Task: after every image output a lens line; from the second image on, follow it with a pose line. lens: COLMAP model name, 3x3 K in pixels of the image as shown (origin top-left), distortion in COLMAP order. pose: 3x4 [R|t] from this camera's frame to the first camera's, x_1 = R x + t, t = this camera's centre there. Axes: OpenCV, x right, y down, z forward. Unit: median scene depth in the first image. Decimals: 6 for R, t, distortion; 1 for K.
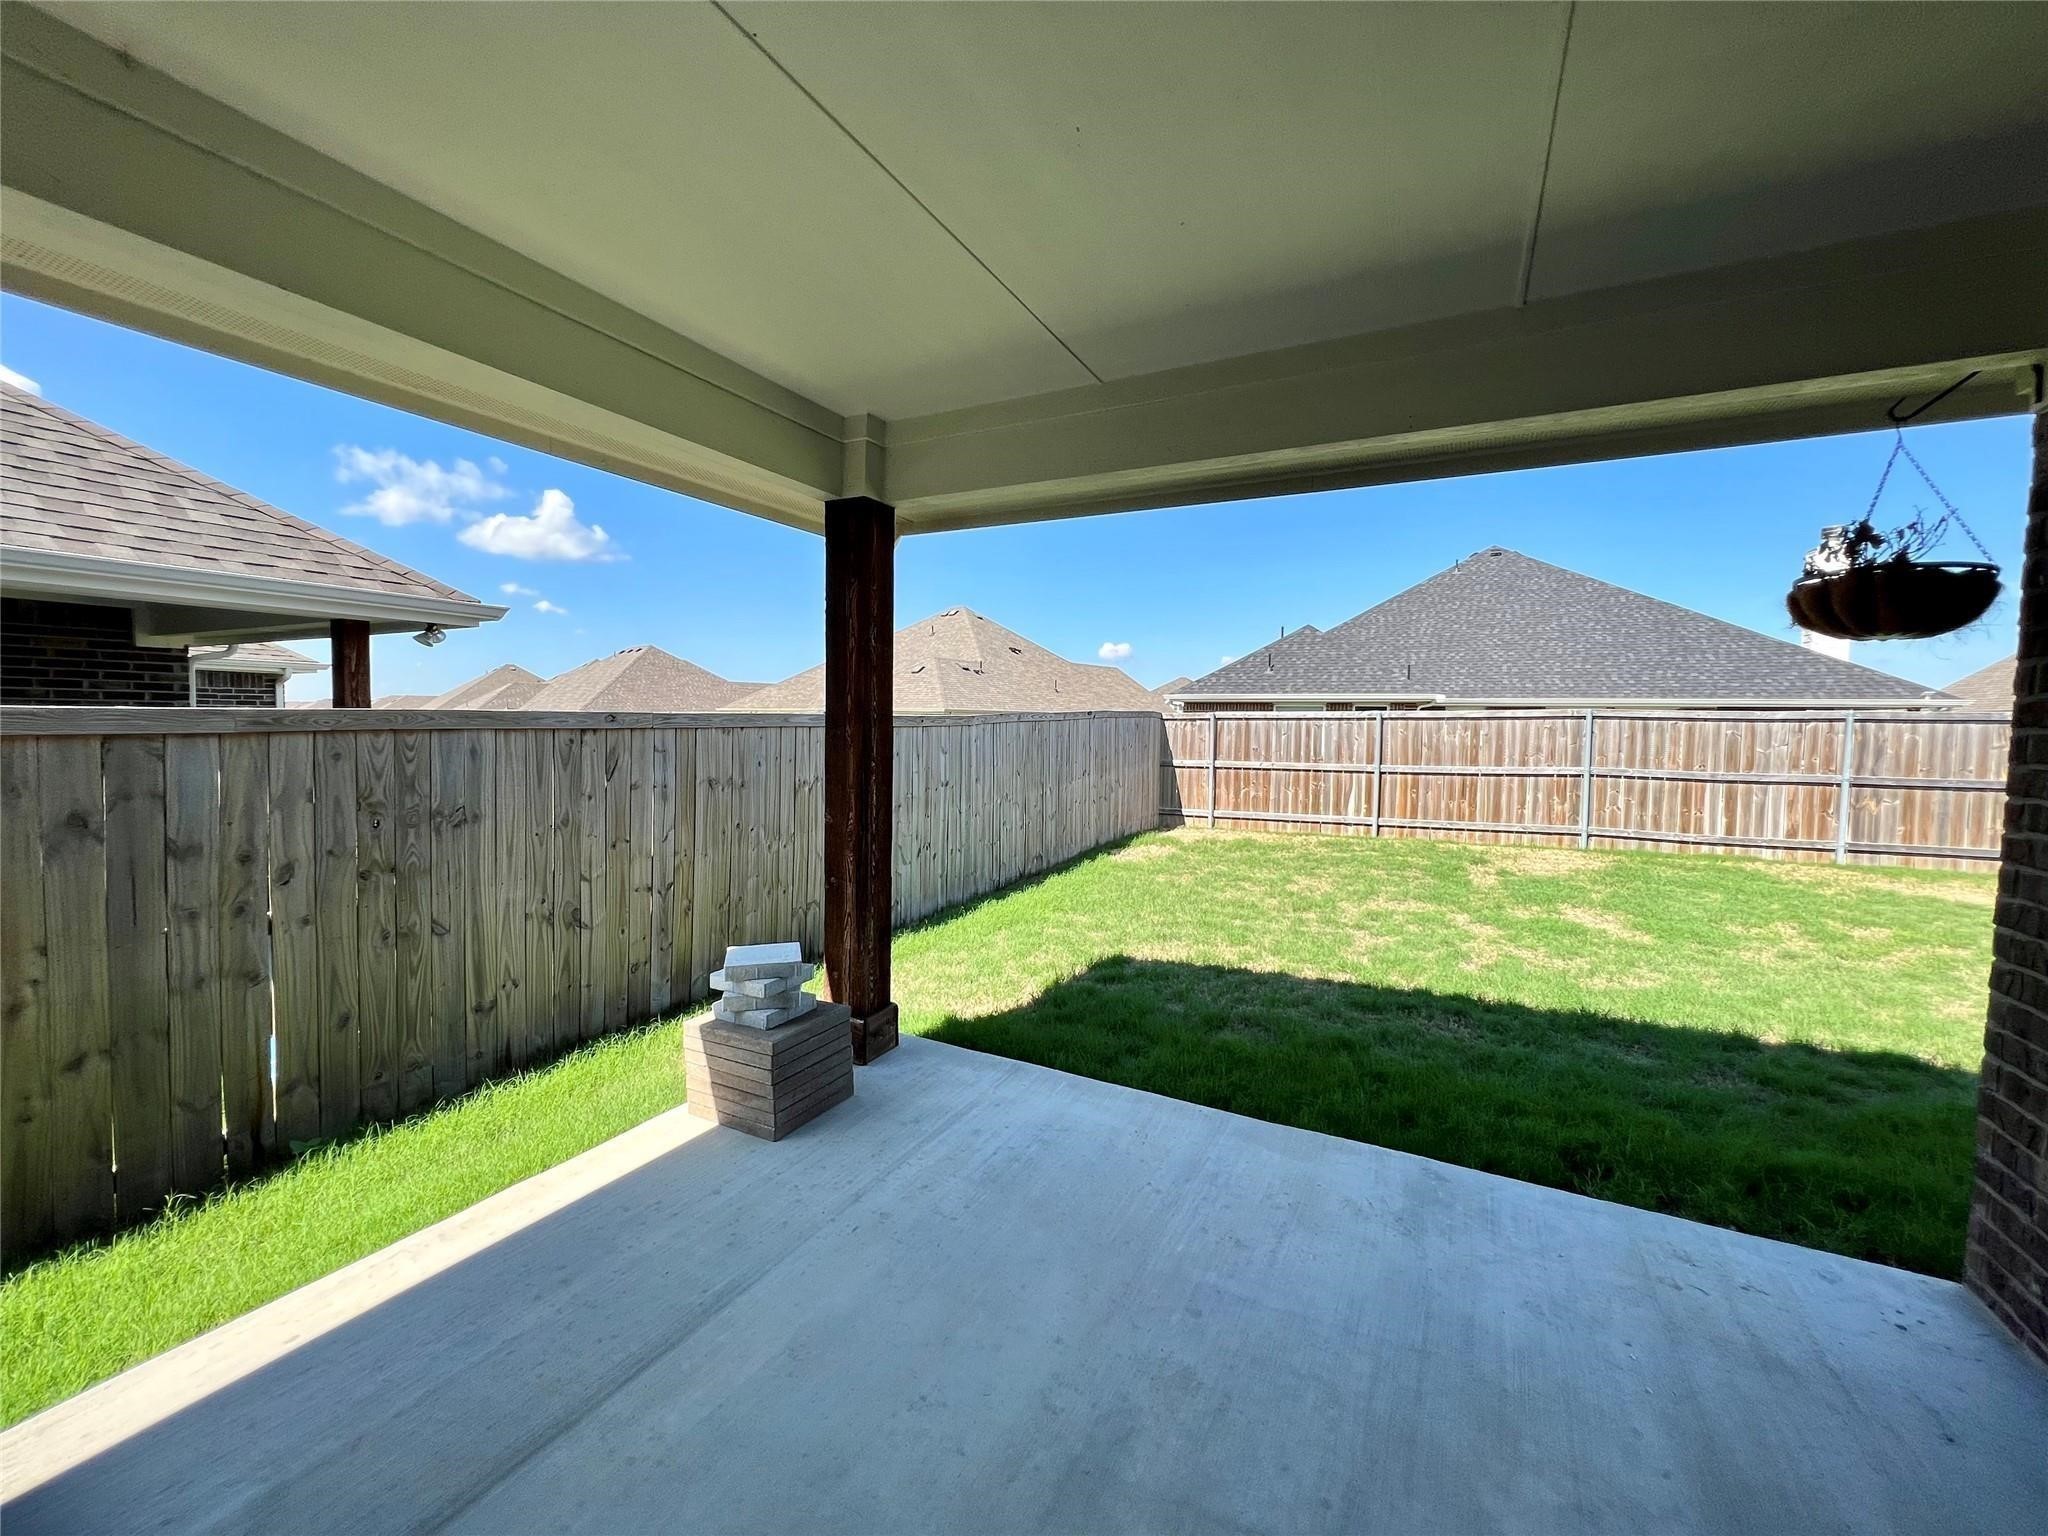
lens RADIAL K [[825.4, 0, 1024.0], [0, 825.4, 768.0], [0, 0, 1]] dist [-0.000210, 0.000098]
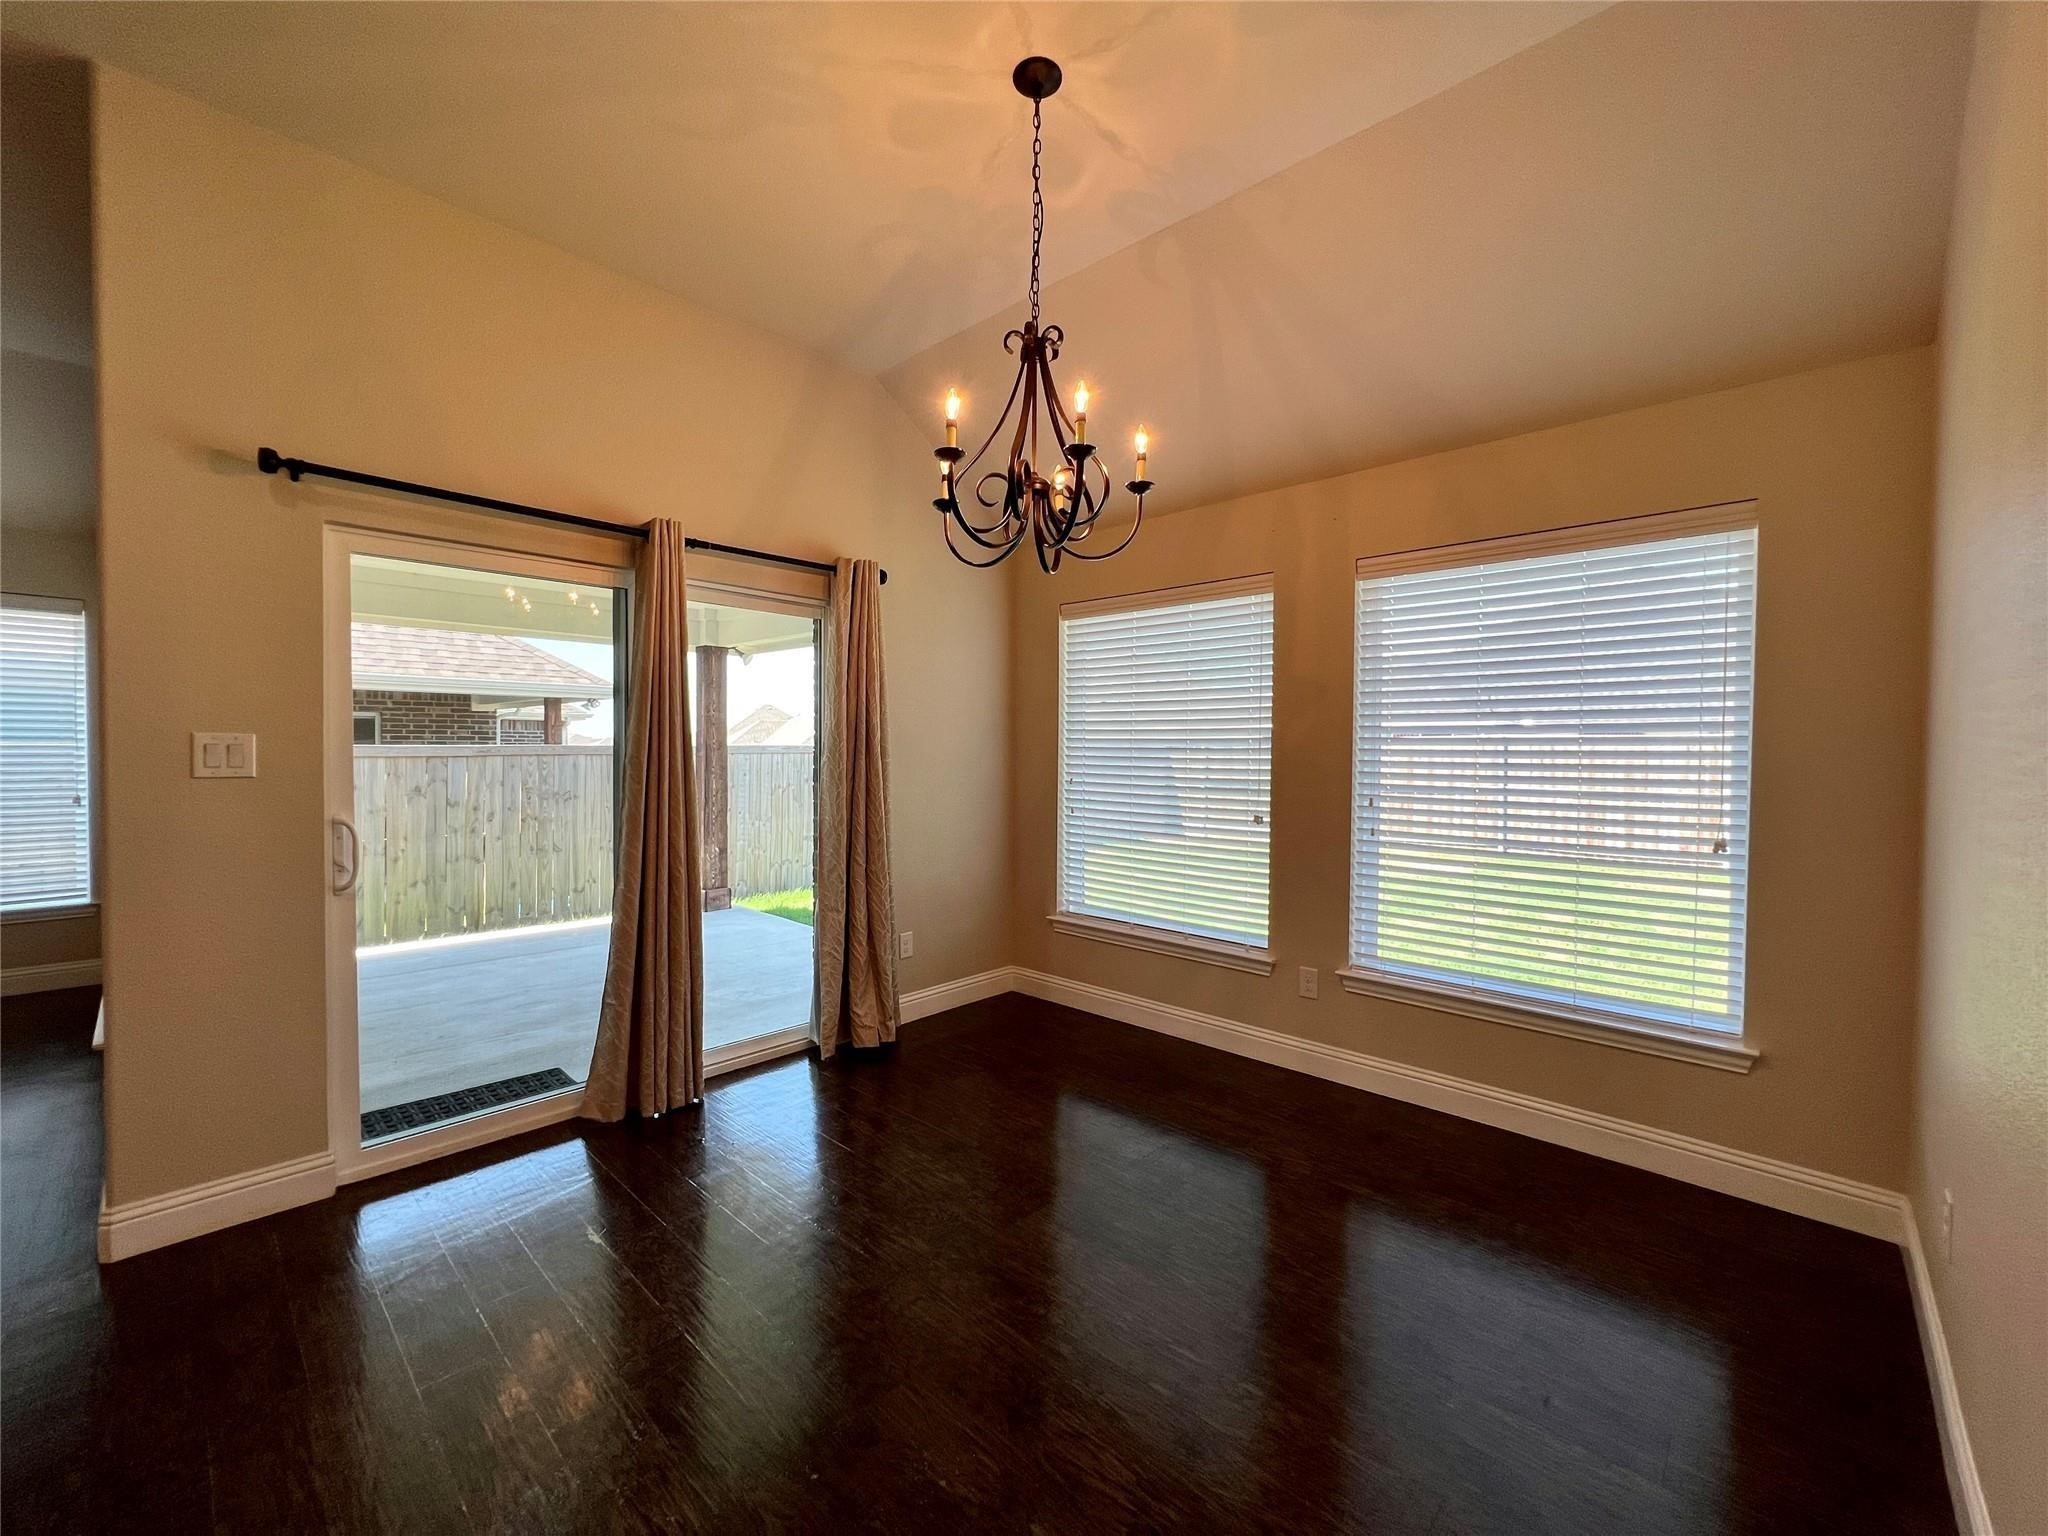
lens RADIAL K [[819.1, 0, 1020.0], [0, 819.1, 766.3], [0, 0, 1]] dist [-0.003640, 0.000820]
pose [[0.963950, -0.001615, -0.266079, 1.014476], [-0.008359, 0.999304, -0.036348, 0.051367], [0.265952, 0.037261, 0.963266, -0.726016]]
